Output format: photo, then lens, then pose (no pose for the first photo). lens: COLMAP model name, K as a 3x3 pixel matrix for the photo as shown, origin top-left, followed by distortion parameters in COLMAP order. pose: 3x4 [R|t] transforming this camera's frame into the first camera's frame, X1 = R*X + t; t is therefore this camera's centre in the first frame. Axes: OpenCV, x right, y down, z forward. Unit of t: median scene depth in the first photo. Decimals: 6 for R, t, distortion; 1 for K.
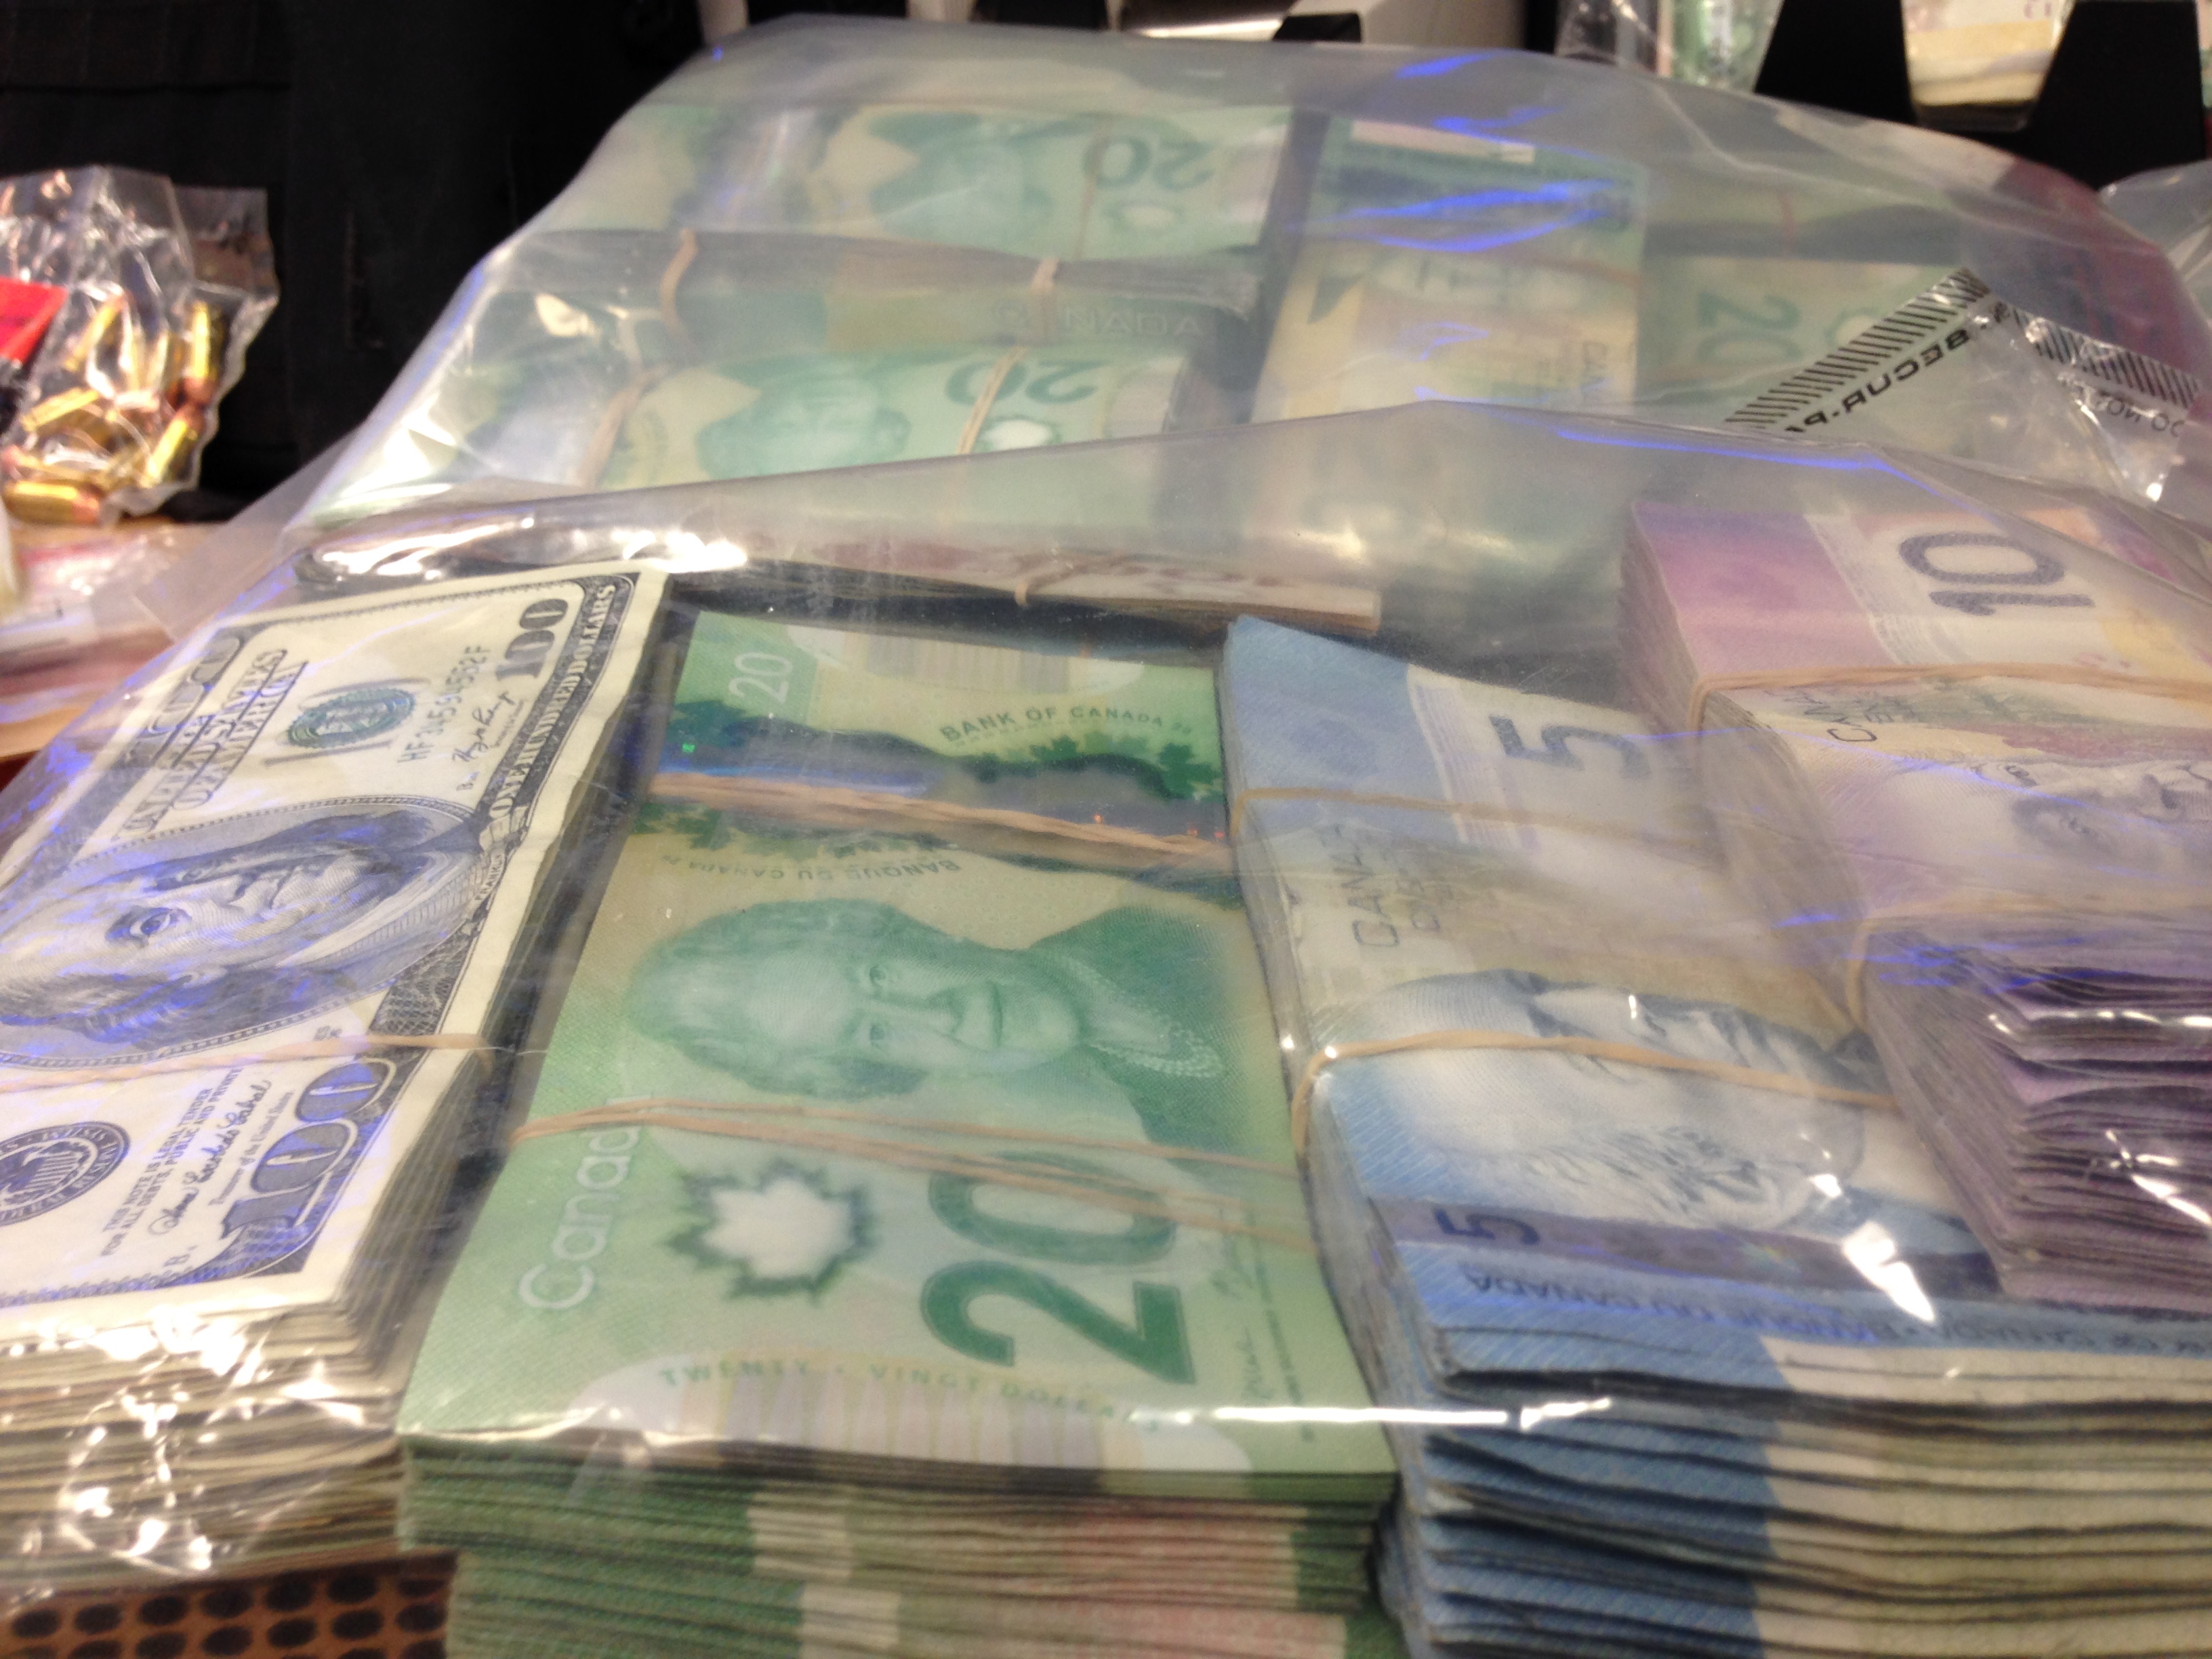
lens RADIAL K [[2091.2, 0, 1106.0], [0, 2091.2, 829.5], [0, 0, 1]] dist [0.106432, -0.264163]
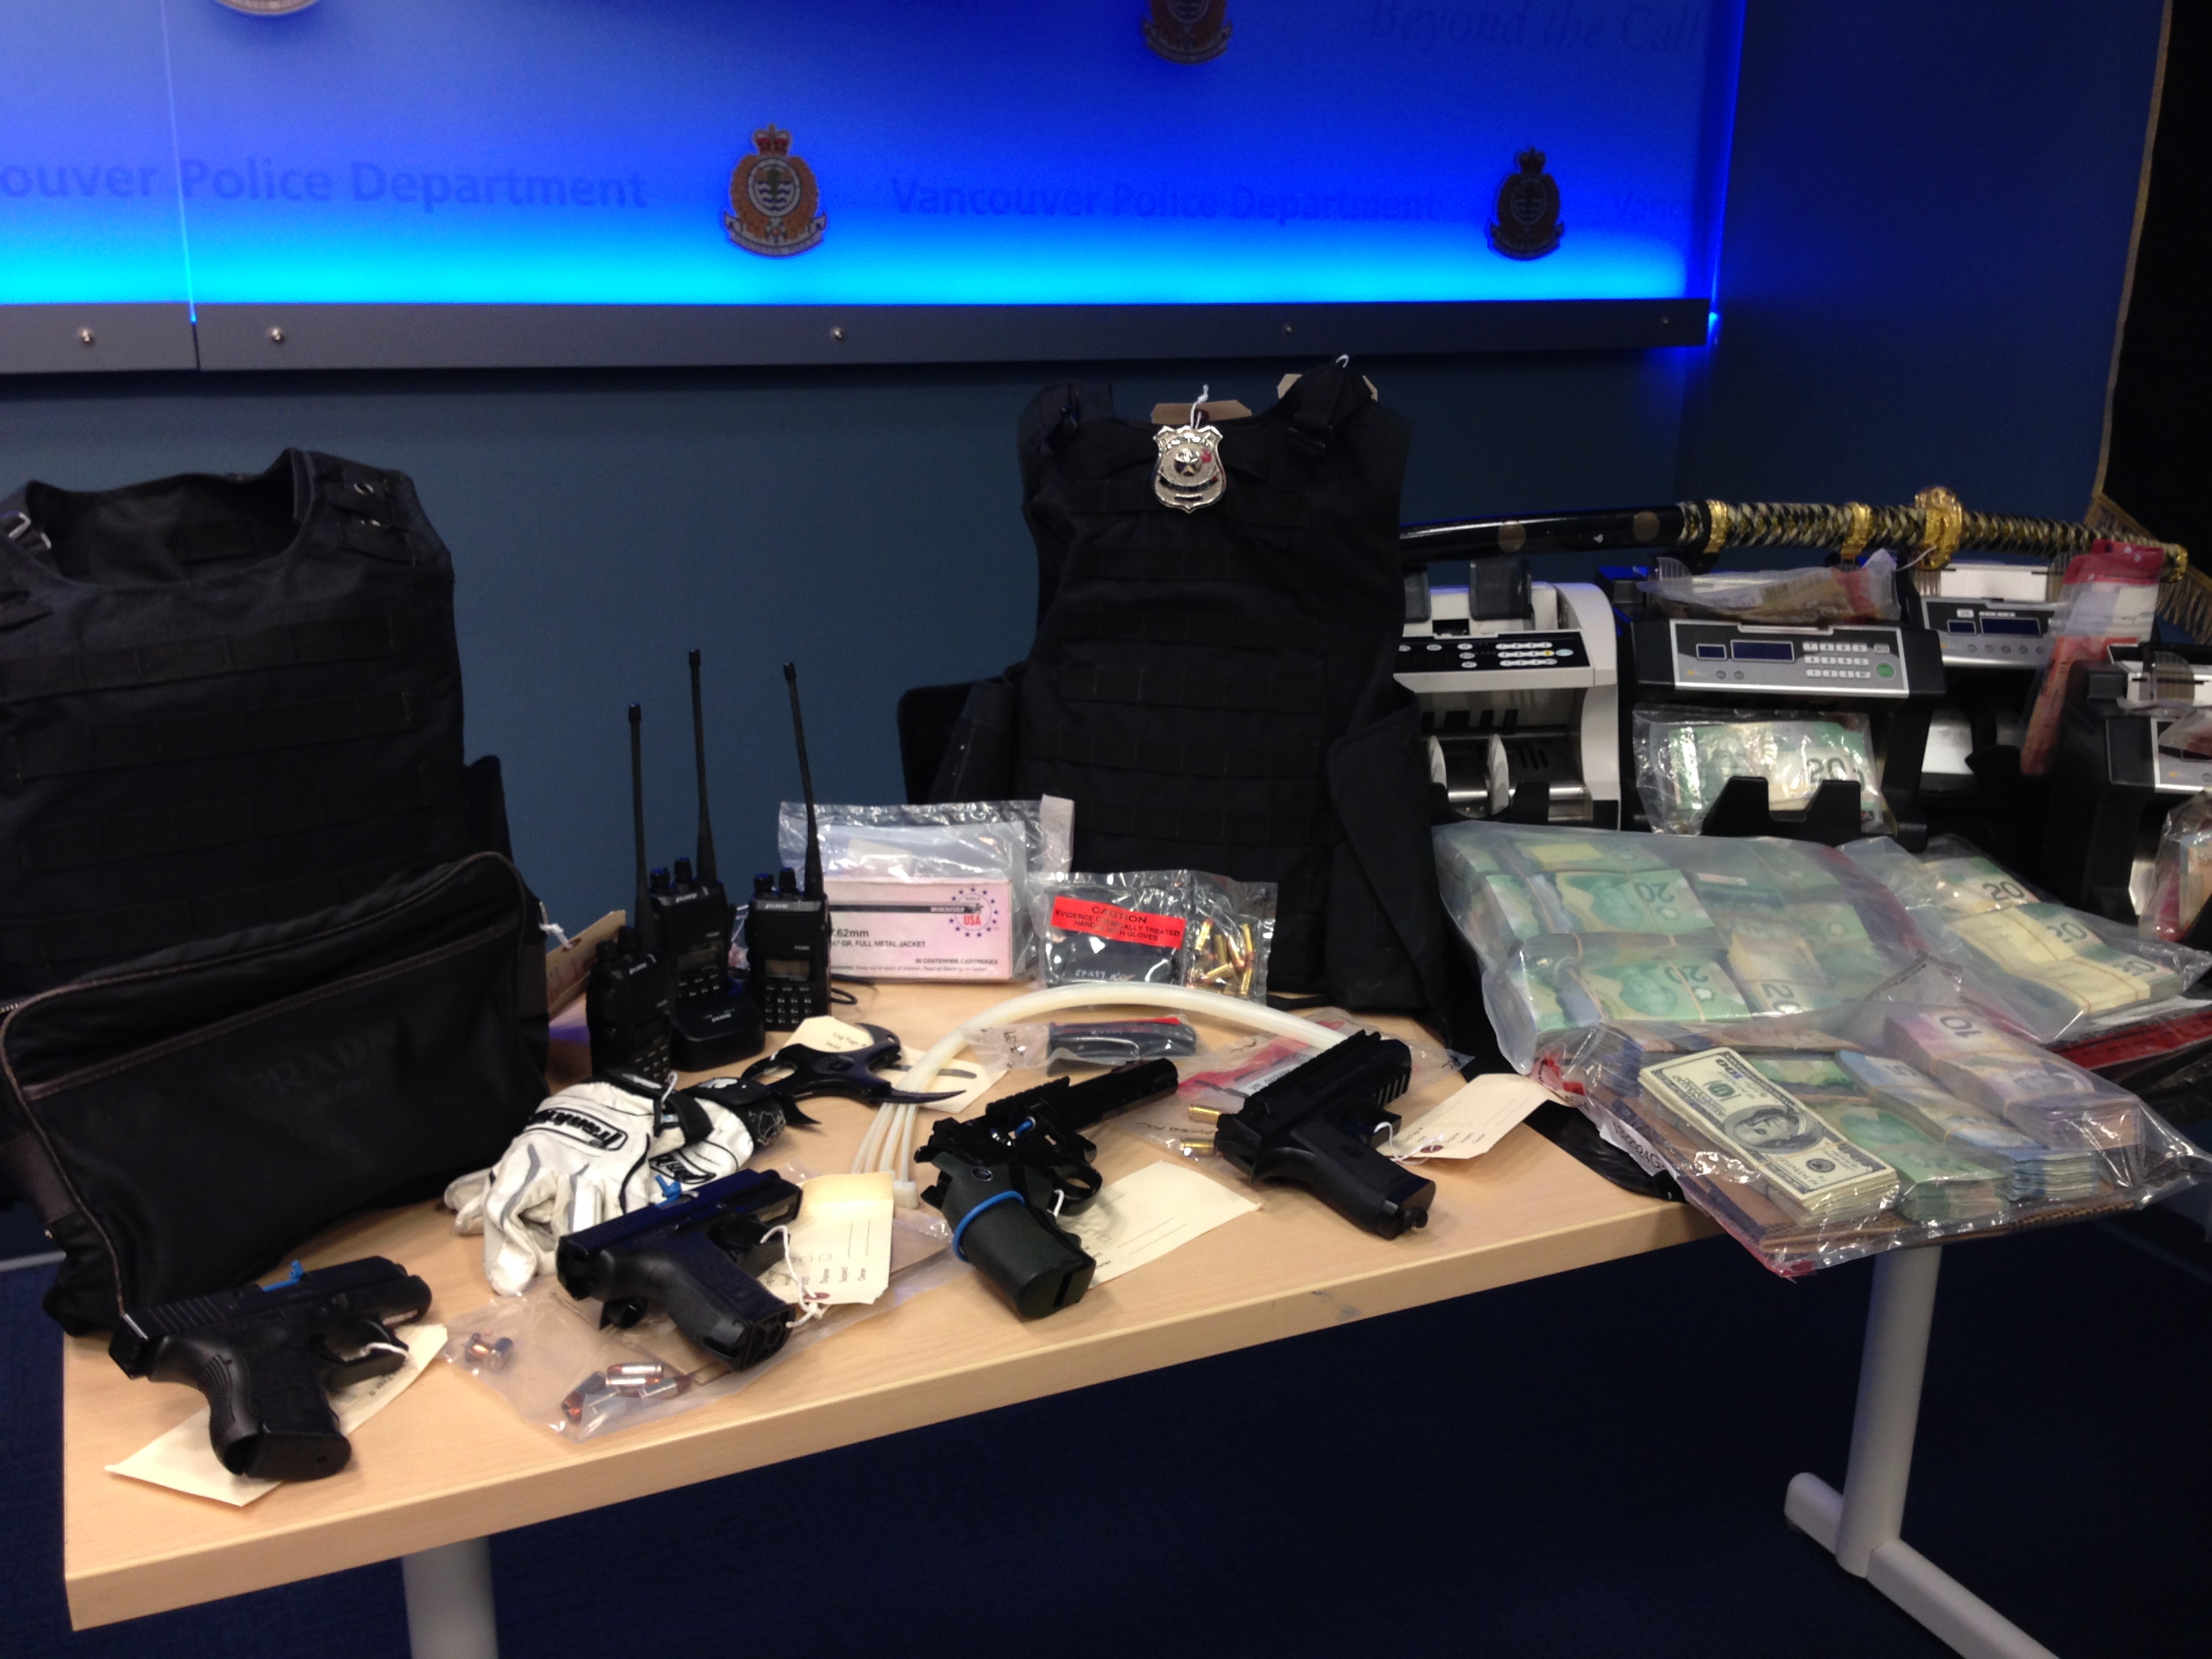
lens RADIAL K [[2091.2, 0, 1106.0], [0, 2091.2, 829.5], [0, 0, 1]] dist [0.106432, -0.264163]
pose [[0.935038, -0.055186, 0.350227, -2.528401], [0.087118, 0.993289, -0.076075, -0.302543], [-0.343679, 0.101644, 0.933570, -2.379609]]
